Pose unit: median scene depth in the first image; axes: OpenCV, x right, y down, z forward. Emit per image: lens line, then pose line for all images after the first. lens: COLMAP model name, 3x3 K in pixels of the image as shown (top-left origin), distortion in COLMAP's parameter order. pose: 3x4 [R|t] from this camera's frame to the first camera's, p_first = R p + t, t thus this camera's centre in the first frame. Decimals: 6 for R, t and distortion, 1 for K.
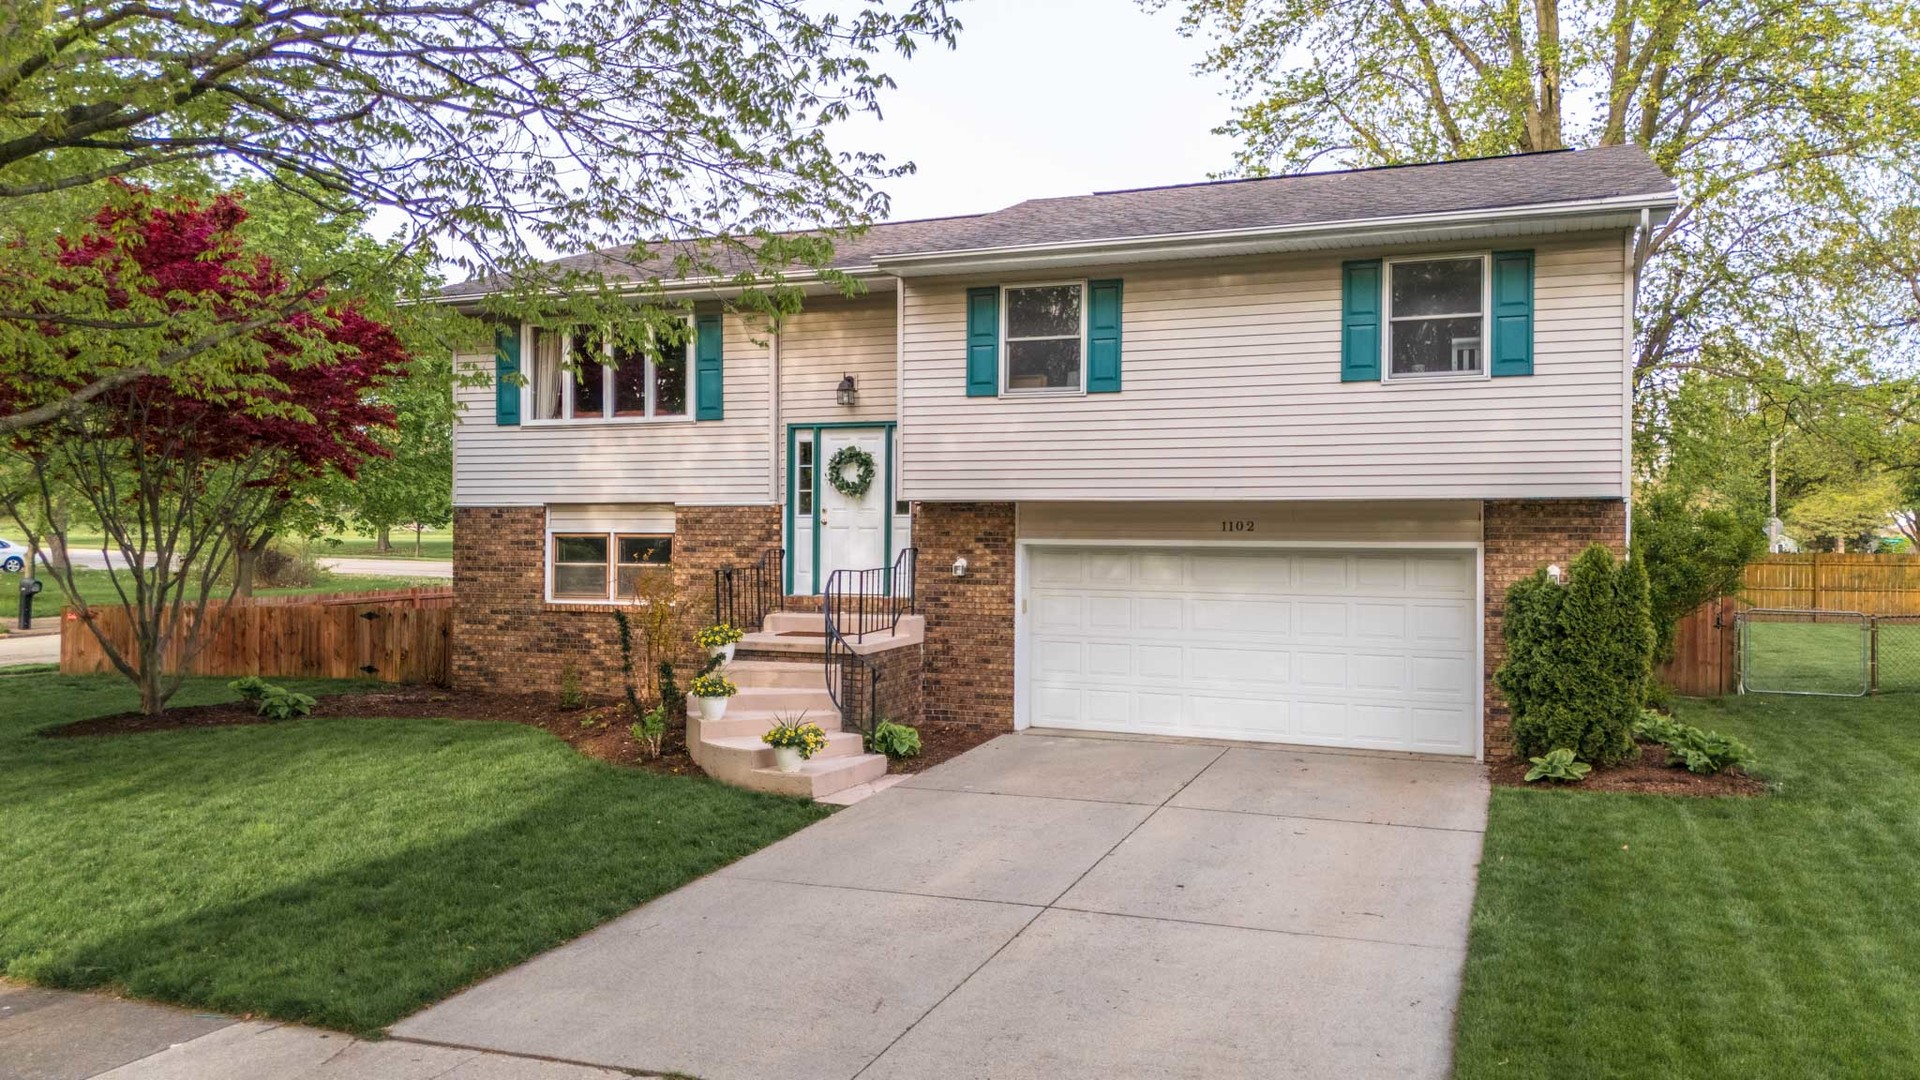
lens RADIAL K [[1390.4, 0, 975.0], [0, 1390.4, 535.5], [0, 0, 1]] dist [0.049981, -0.015540]
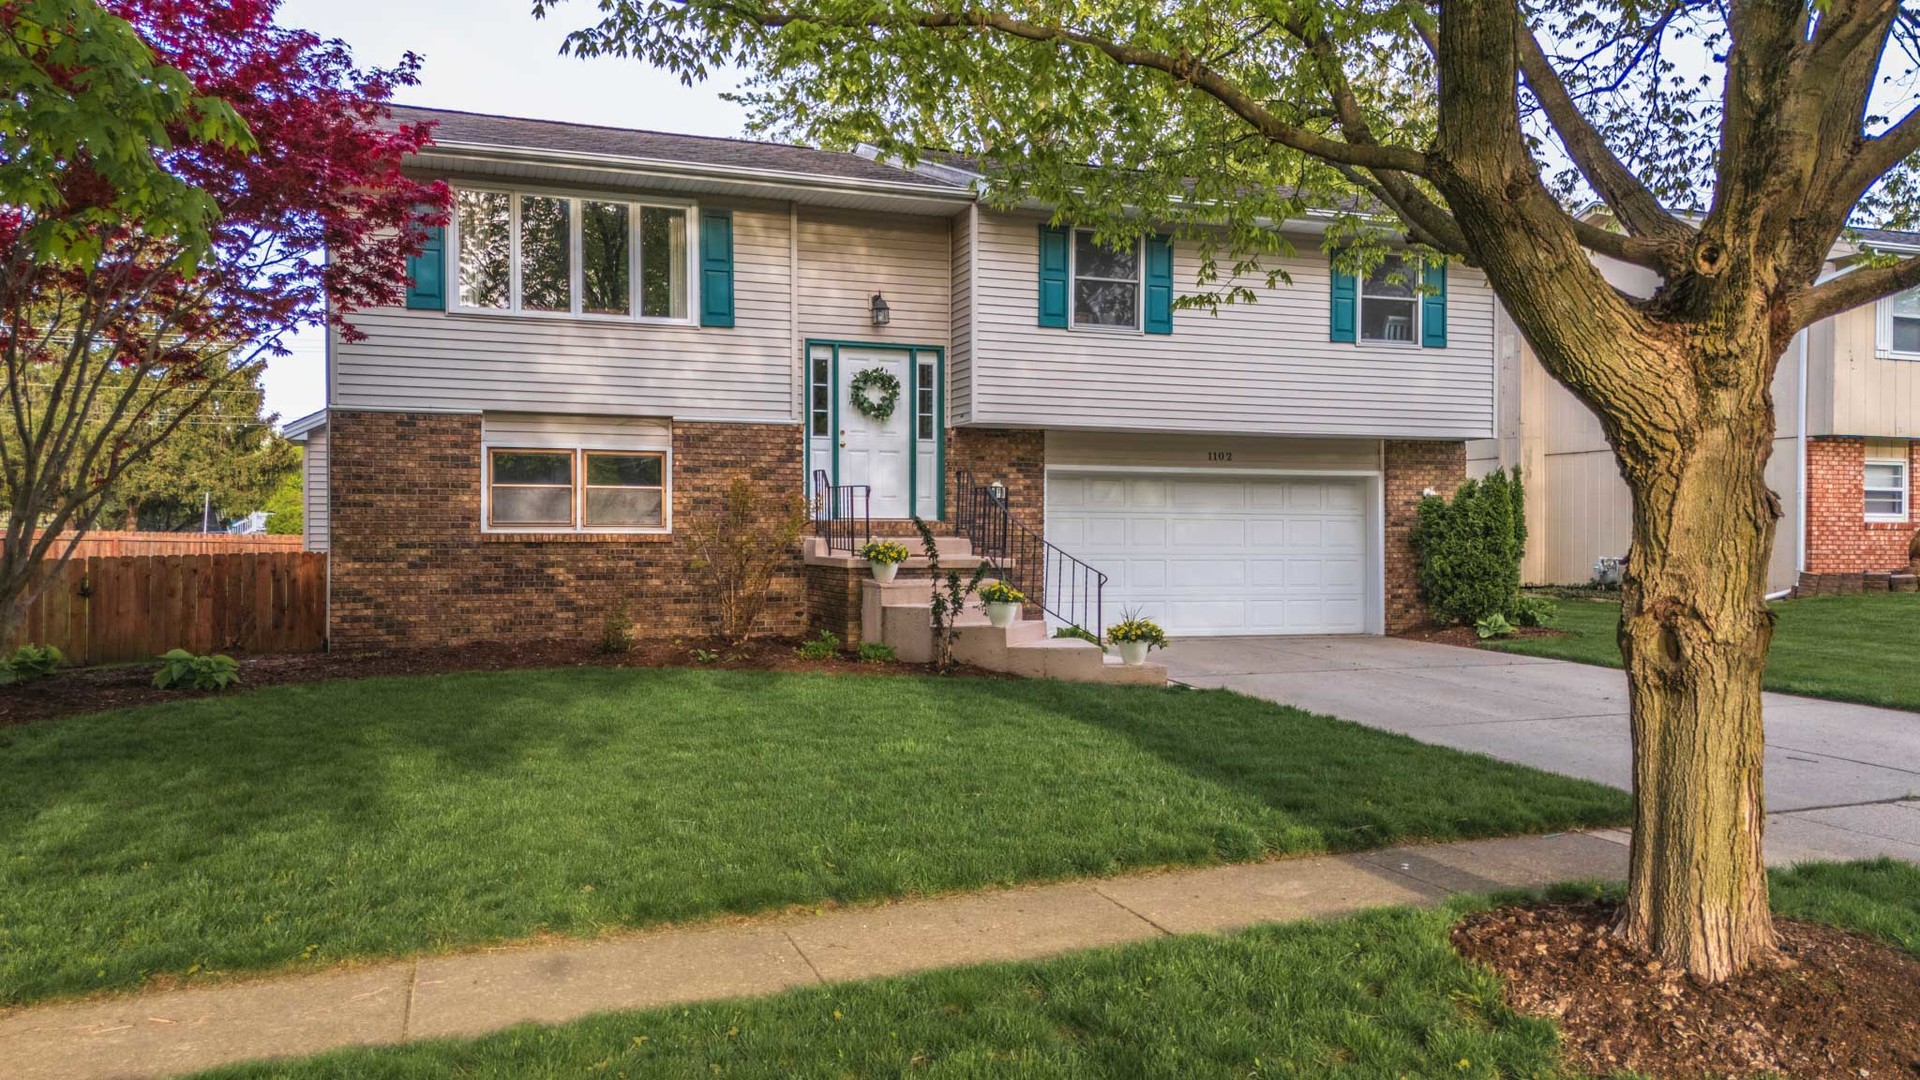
lens RADIAL K [[1438.7, 0, 975.2], [0, 1438.7, 540.8], [0, 0, 1]] dist [0.074240, -0.058793]
pose [[0.743447, -0.002491, 0.668790, -0.715795], [0.004061, 0.999991, -0.000789, 0.059227], [-0.668783, 0.003302, 0.743451, 0.198275]]
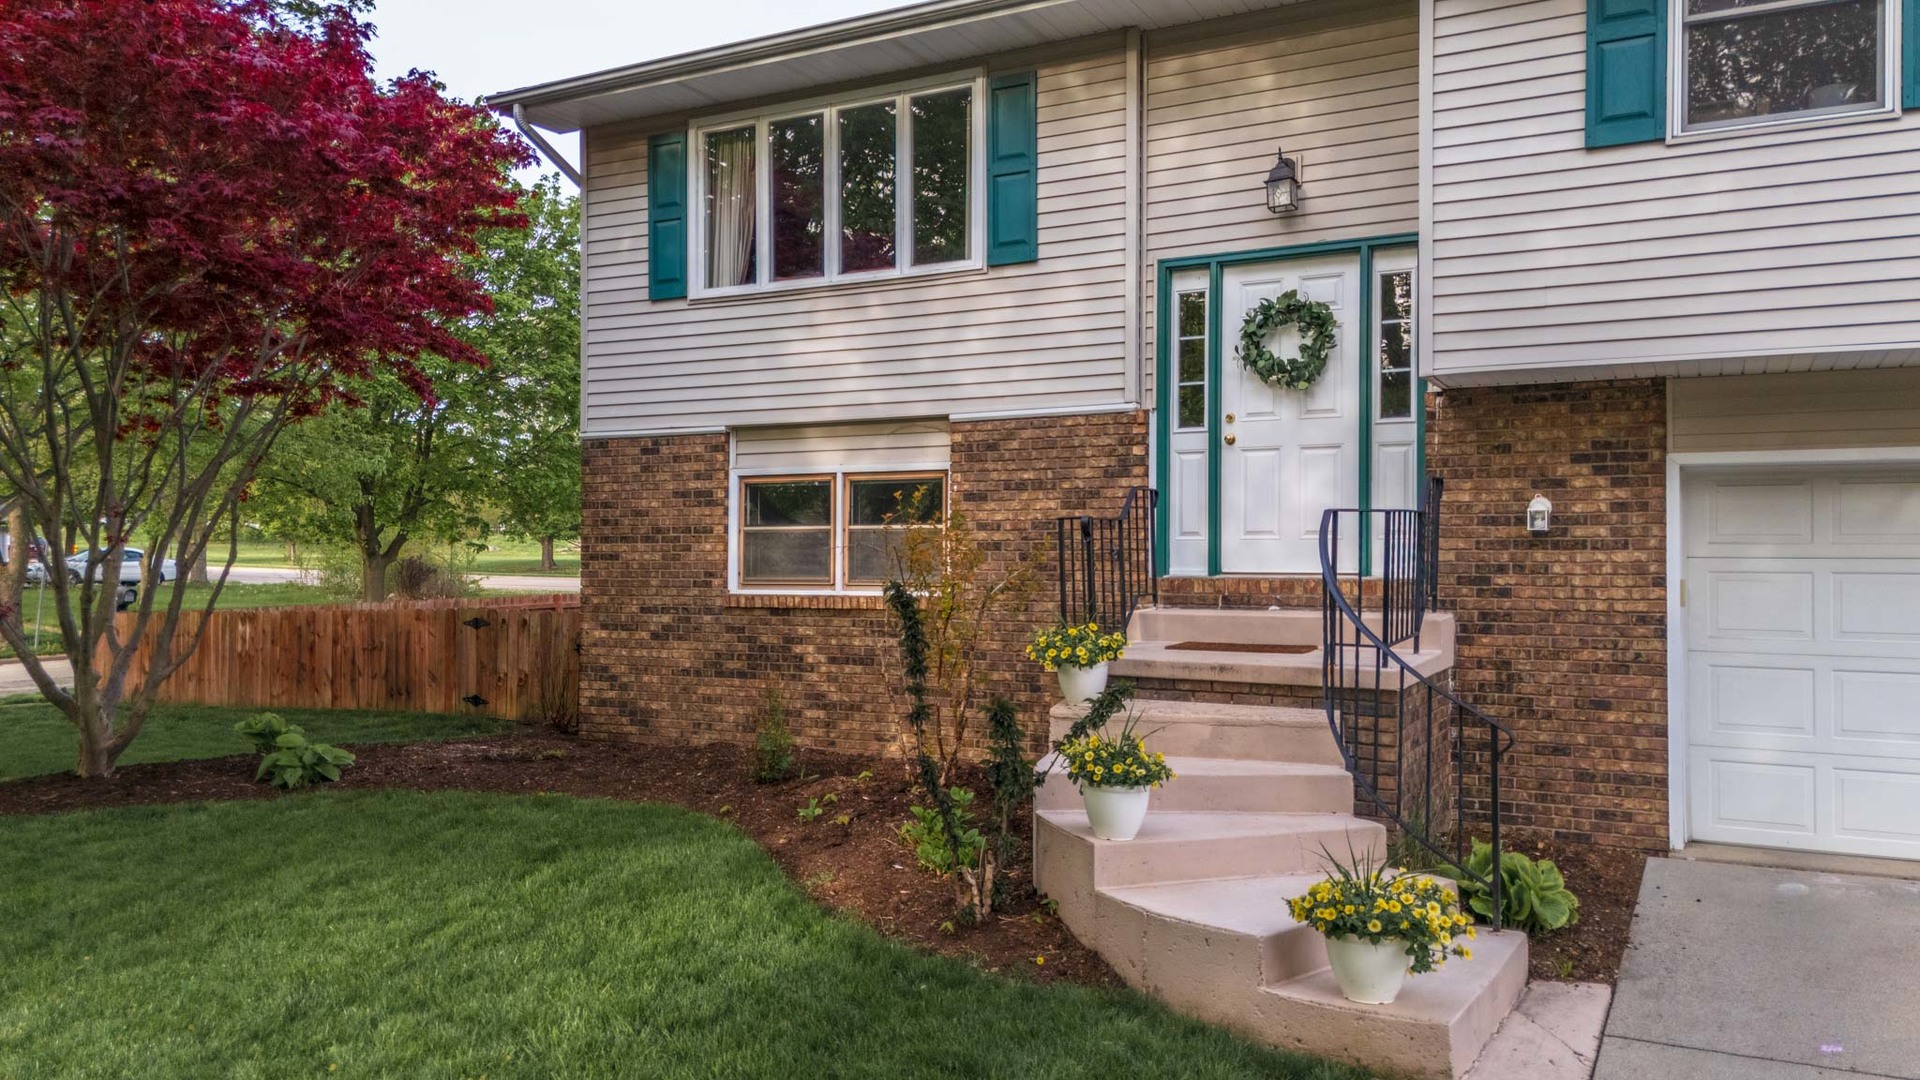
lens RADIAL K [[1438.7, 0, 953.2], [0, 1438.7, 533.8], [0, 0, 1]] dist [0.074240, -0.058793]
pose [[0.991187, -0.005068, -0.132375, -0.142718], [0.002579, 0.999817, -0.018963, 0.037397], [0.132447, 0.018455, 0.991018, 0.439777]]
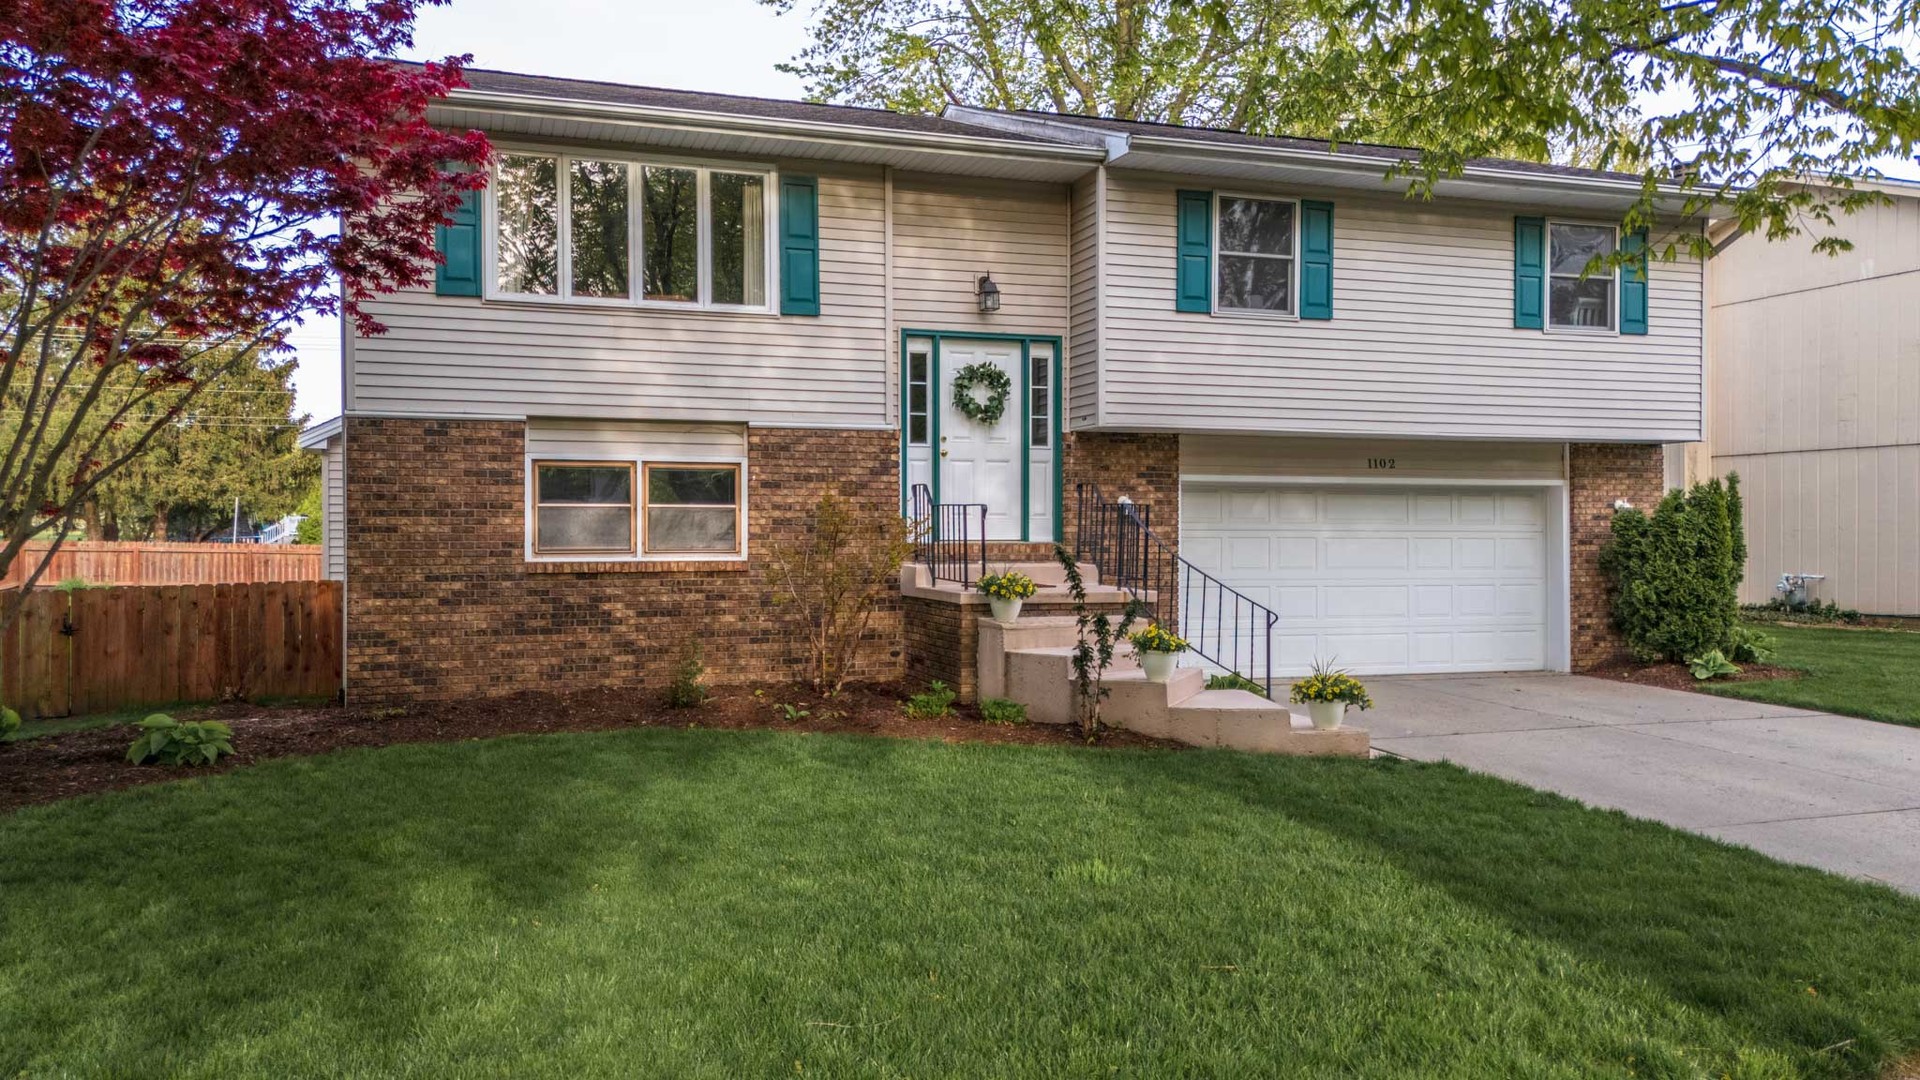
lens RADIAL K [[1438.7, 0, 961.7], [0, 1438.7, 542.6], [0, 0, 1]] dist [0.074240, -0.058793]
pose [[0.763056, -0.006718, 0.646297, -0.655015], [0.005963, 0.999977, 0.003354, 0.040793], [-0.646305, 0.001295, 0.763078, 0.351496]]
